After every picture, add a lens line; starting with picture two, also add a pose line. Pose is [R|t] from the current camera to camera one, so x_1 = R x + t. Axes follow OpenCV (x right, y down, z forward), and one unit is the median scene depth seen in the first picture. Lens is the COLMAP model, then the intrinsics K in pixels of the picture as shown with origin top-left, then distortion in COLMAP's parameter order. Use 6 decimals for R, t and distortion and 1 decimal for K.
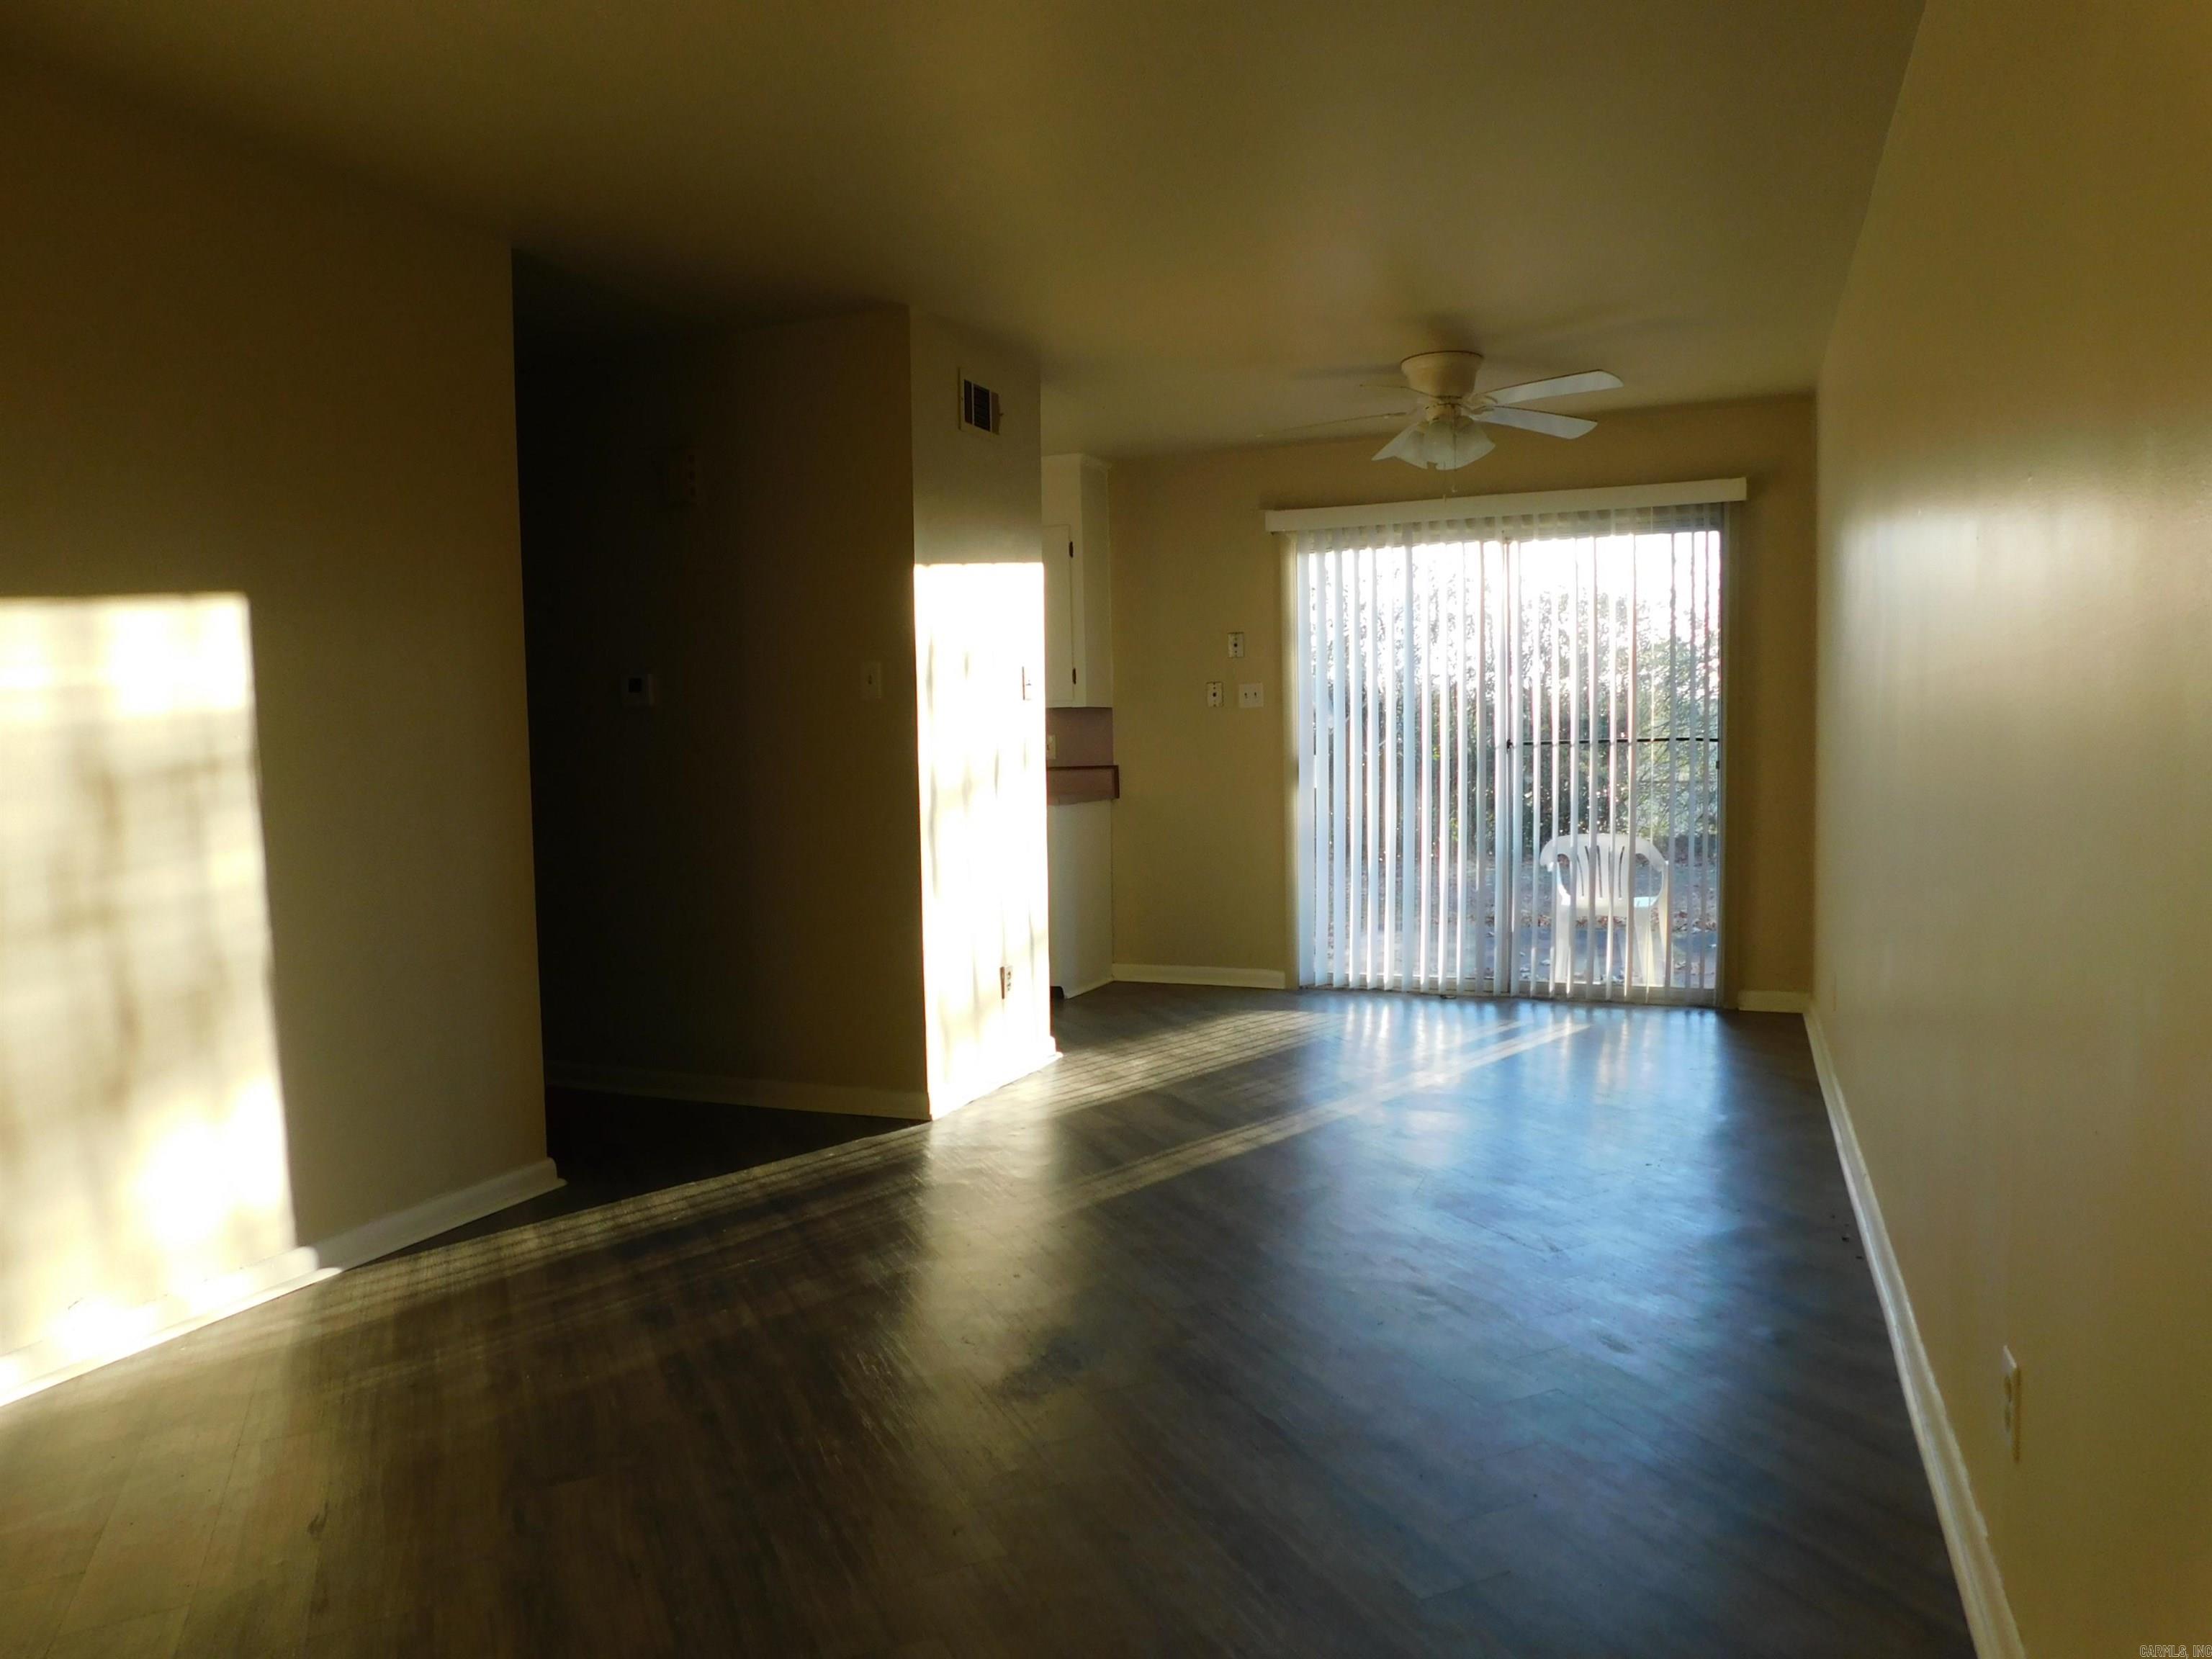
lens RADIAL K [[1472.3, 0, 1106.0], [0, 1472.3, 829.5], [0, 0, 1]] dist [-0.046641, 0.042238]
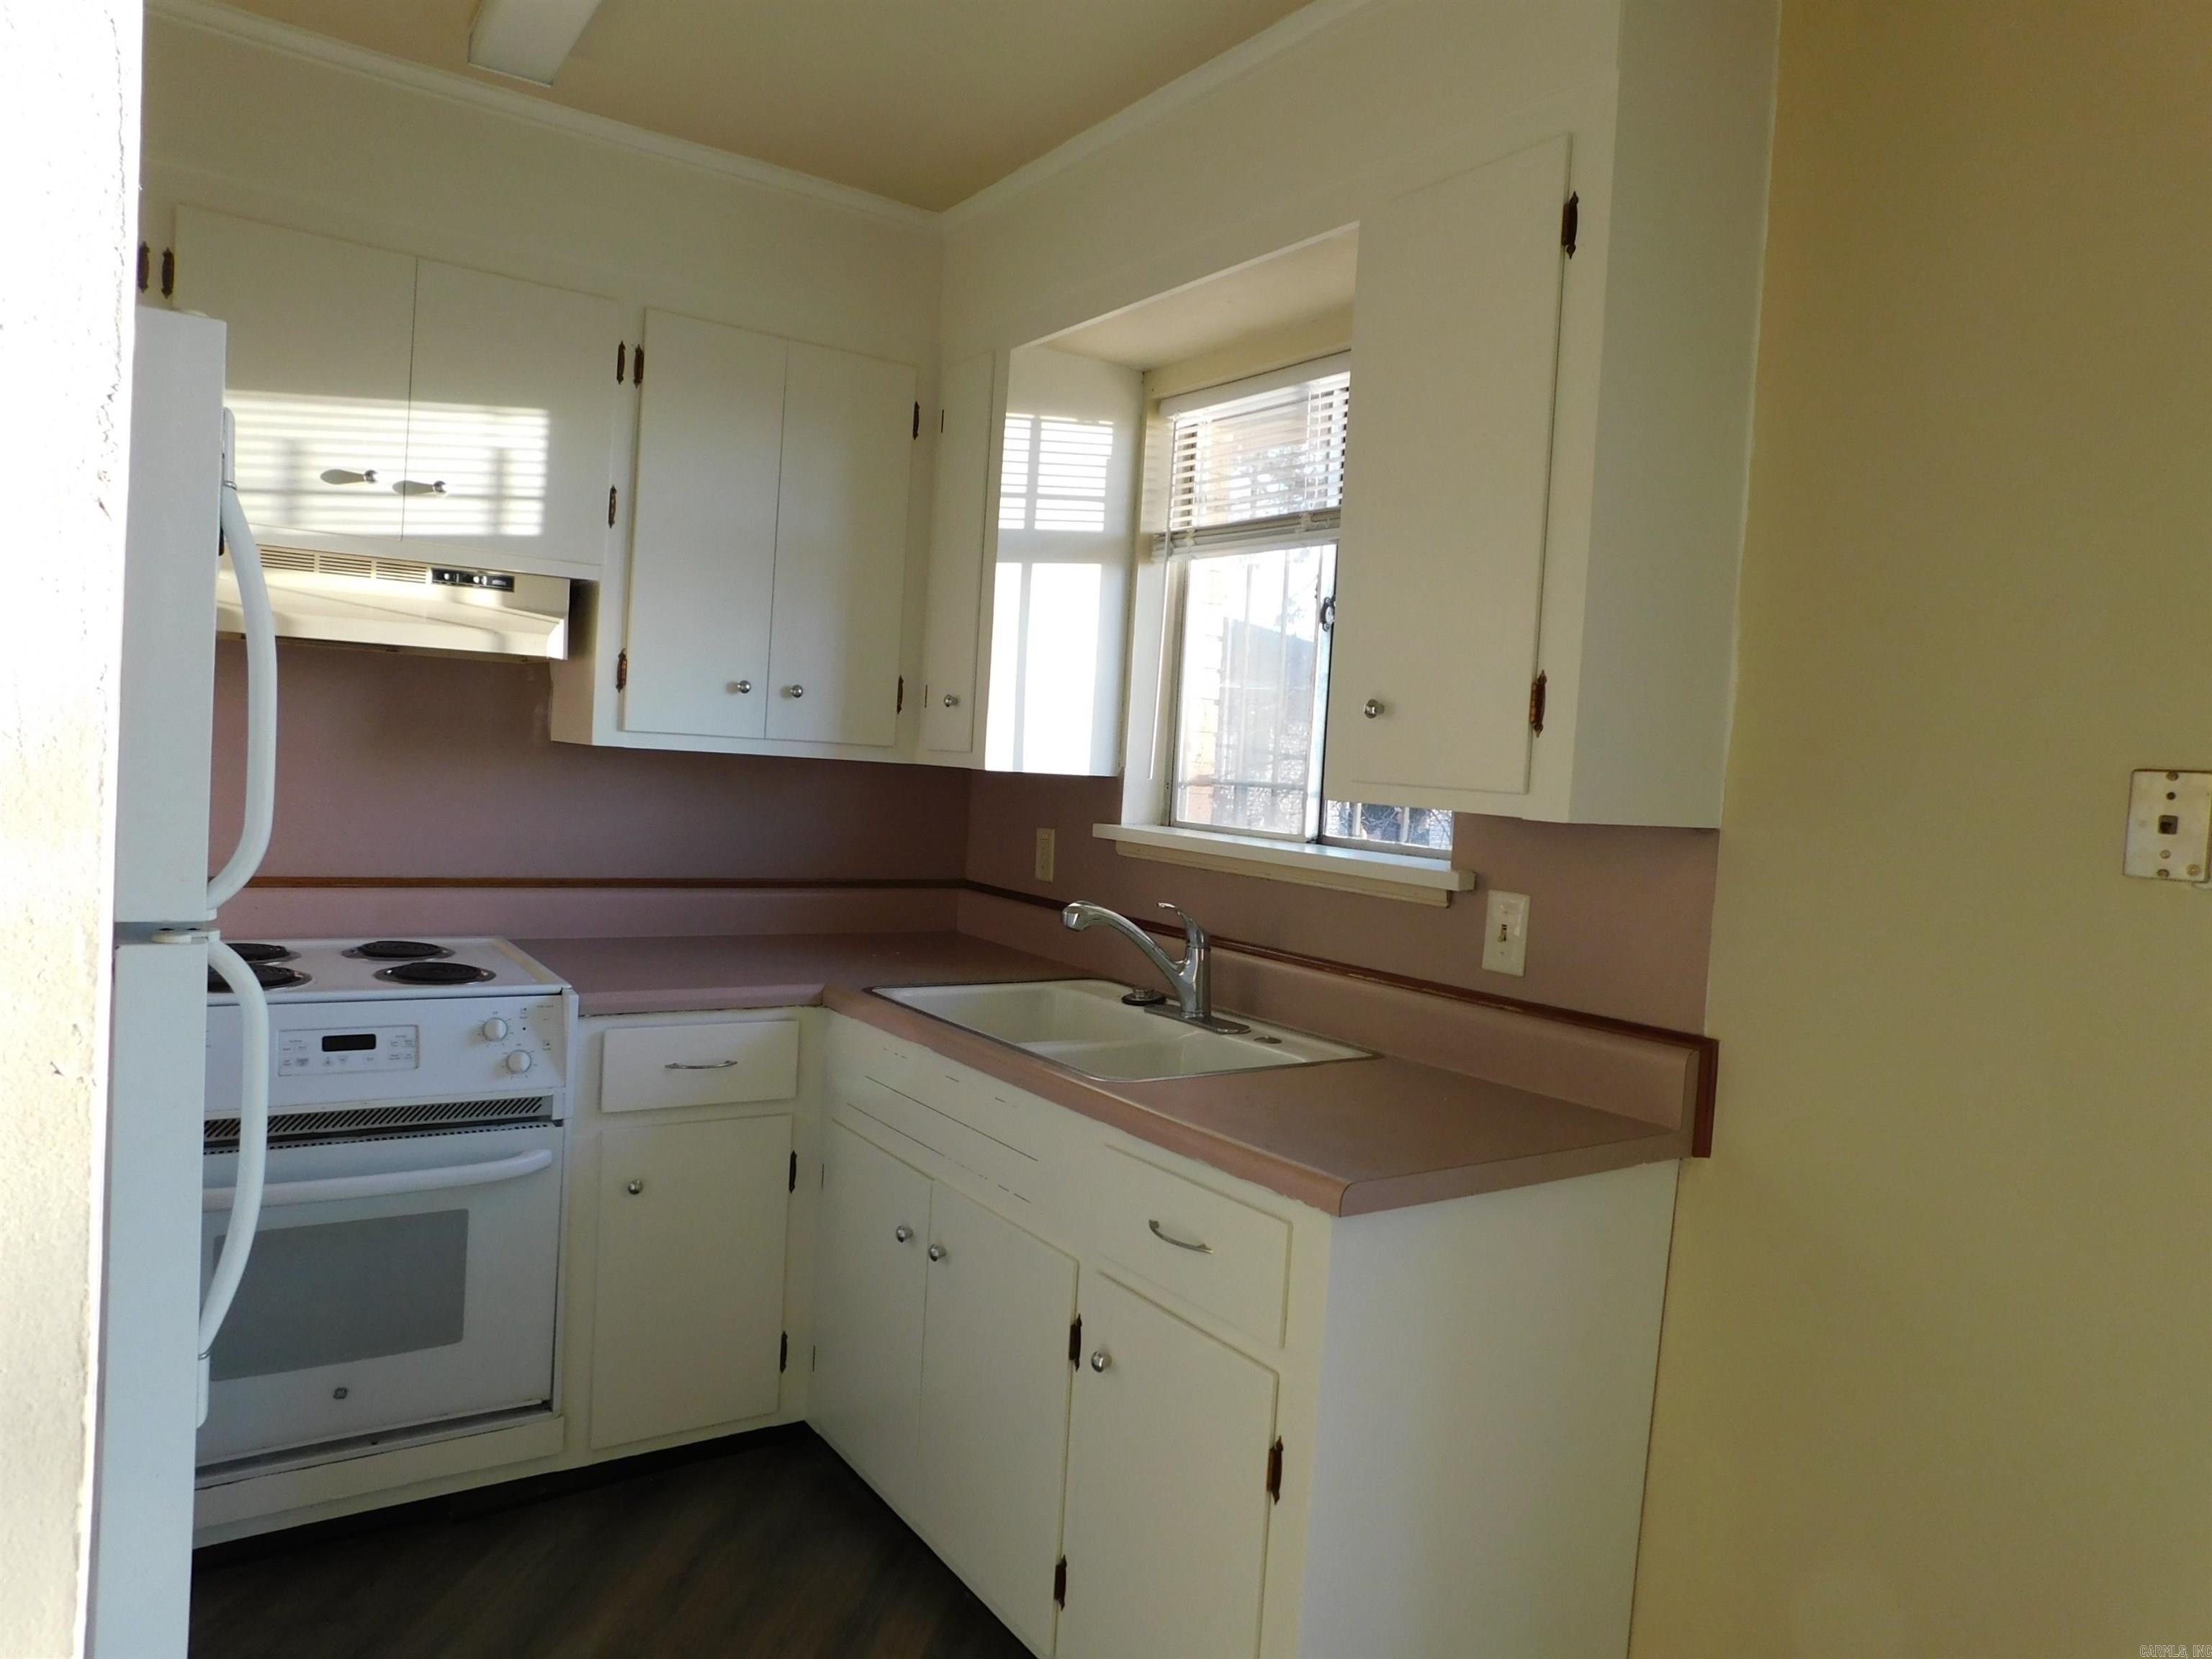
lens RADIAL K [[1472.3, 0, 1106.0], [0, 1472.3, 829.5], [0, 0, 1]] dist [-0.046641, 0.042238]
pose [[0.831726, 0.100043, -0.546099, 0.058407], [-0.109839, 0.993840, 0.014778, -0.074455], [0.544213, 0.047692, 0.837590, 0.711228]]
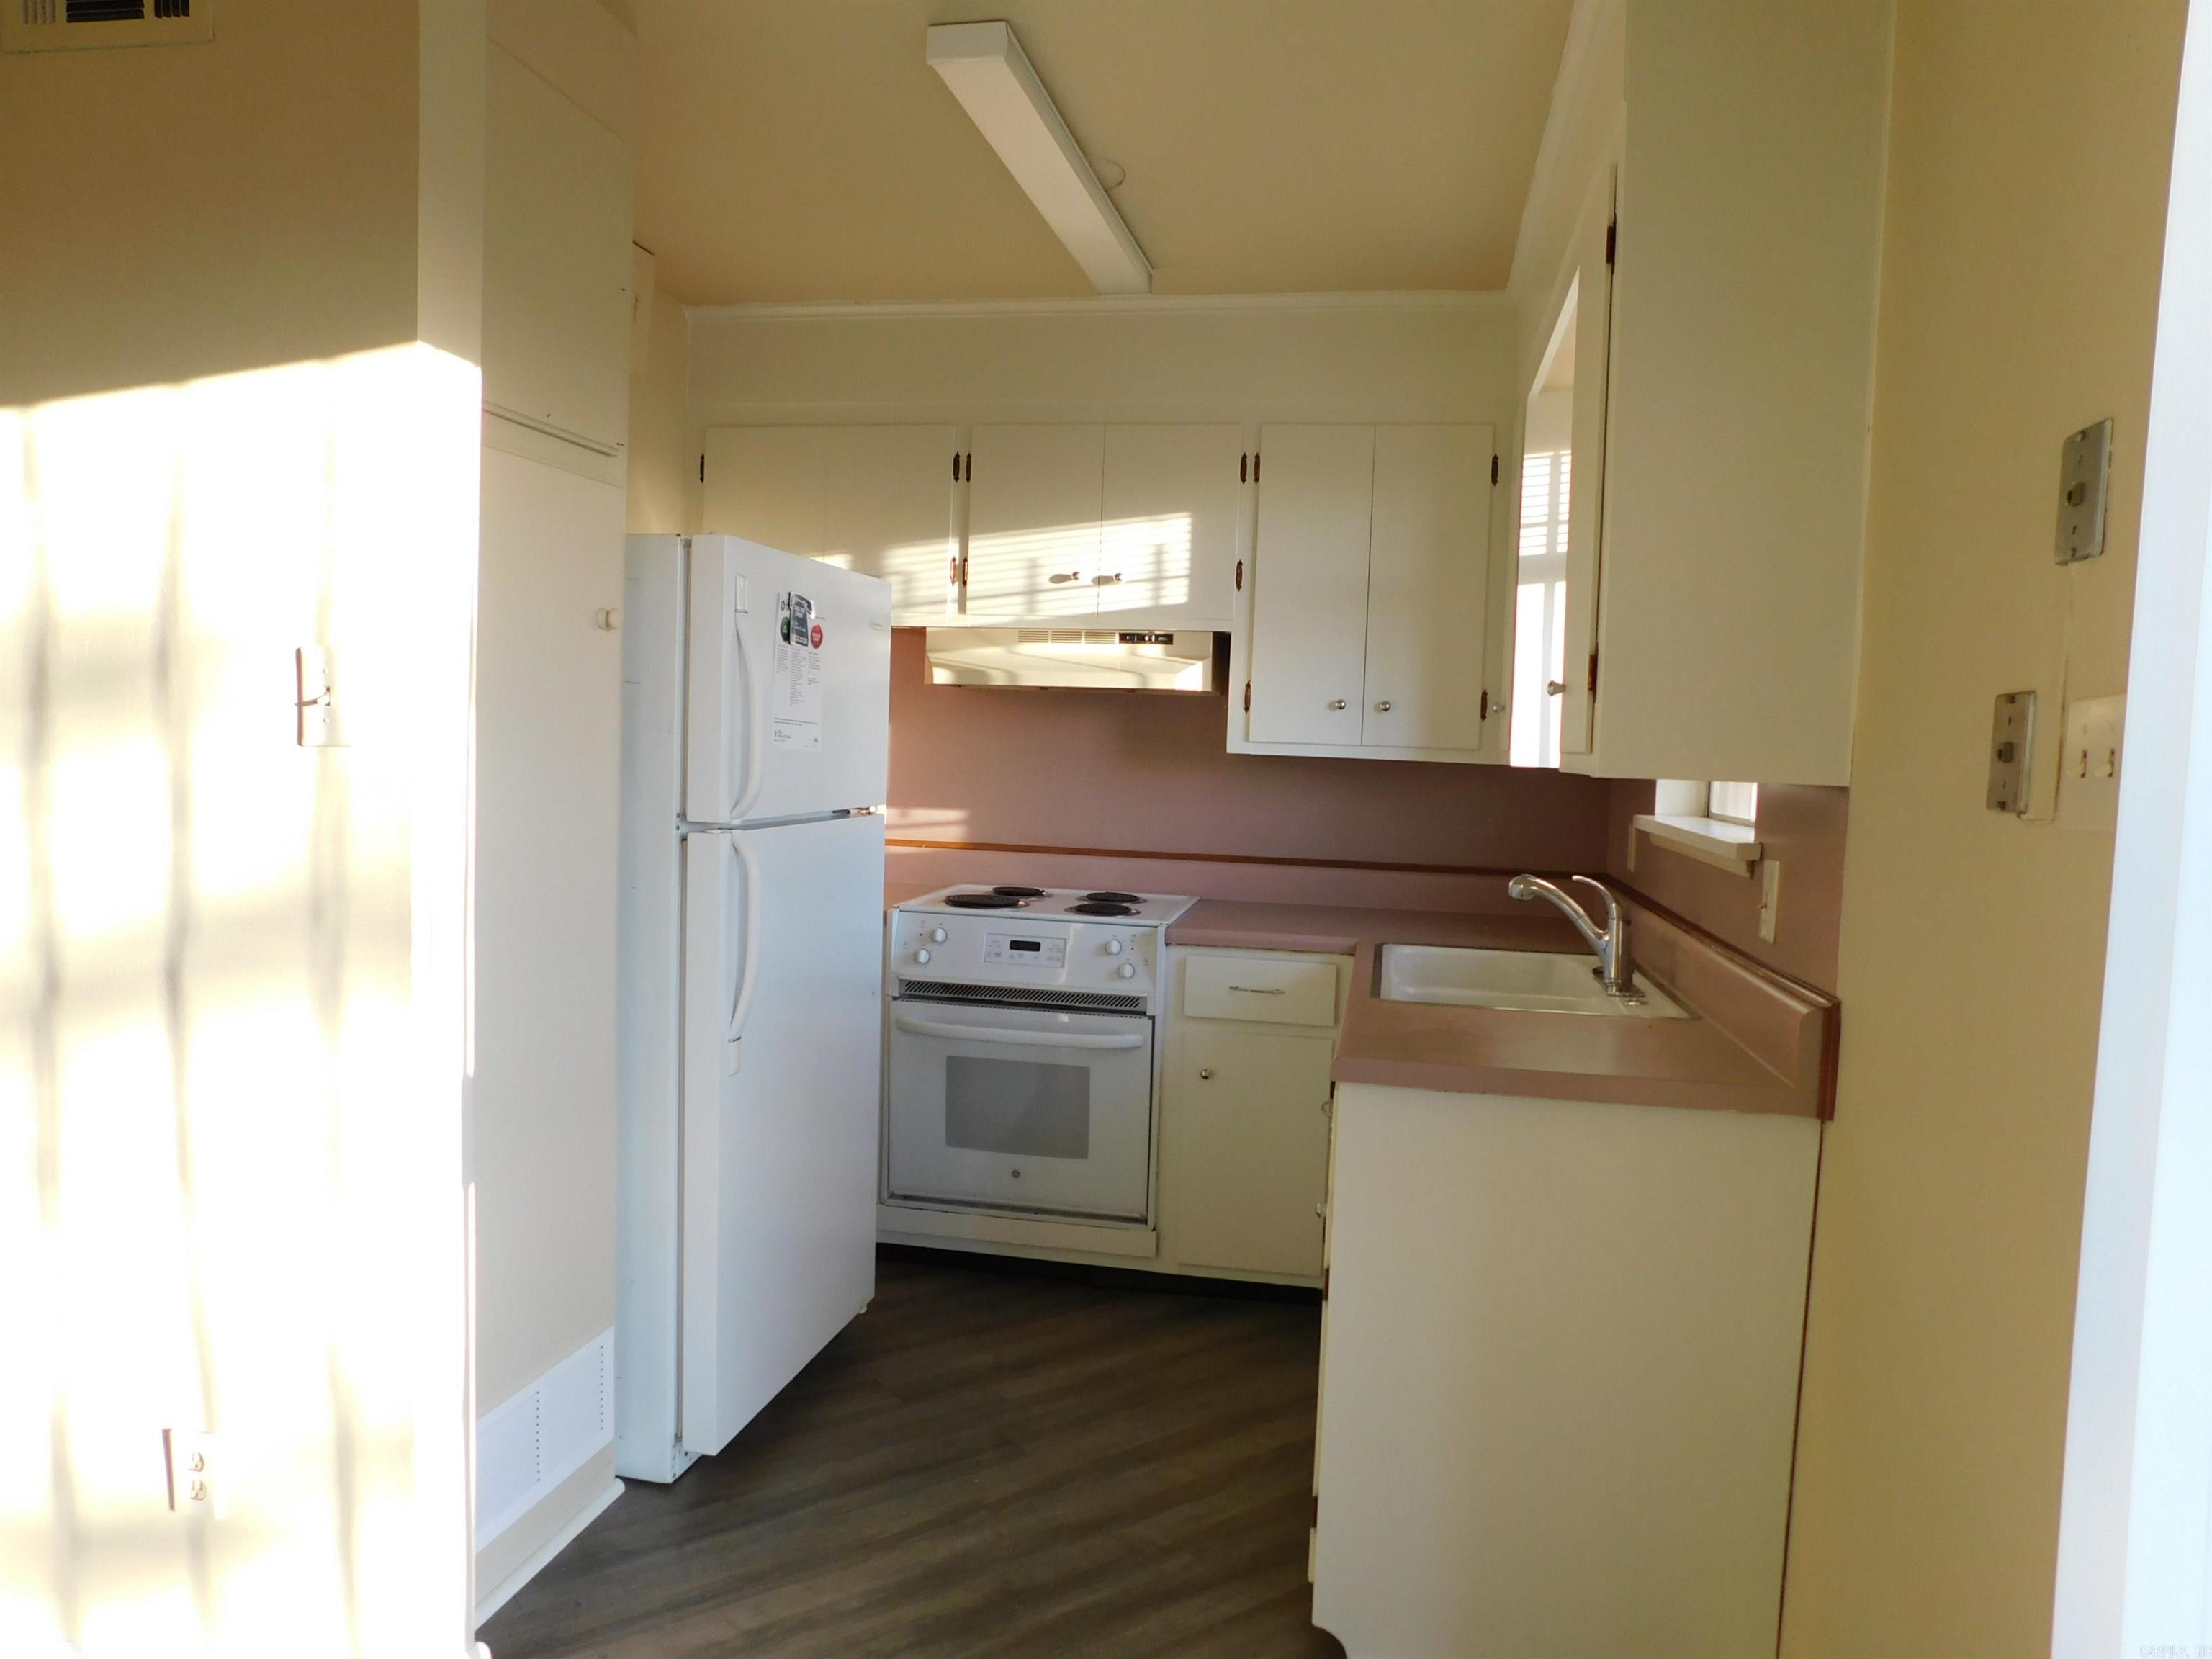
lens RADIAL K [[1472.3, 0, 1106.0], [0, 1472.3, 829.5], [0, 0, 1]] dist [-0.046641, 0.042238]
pose [[0.198593, 0.086619, -0.976247, 0.237428], [-0.095212, 0.993081, 0.068744, -0.080773], [0.975446, 0.079298, 0.205466, 0.812185]]
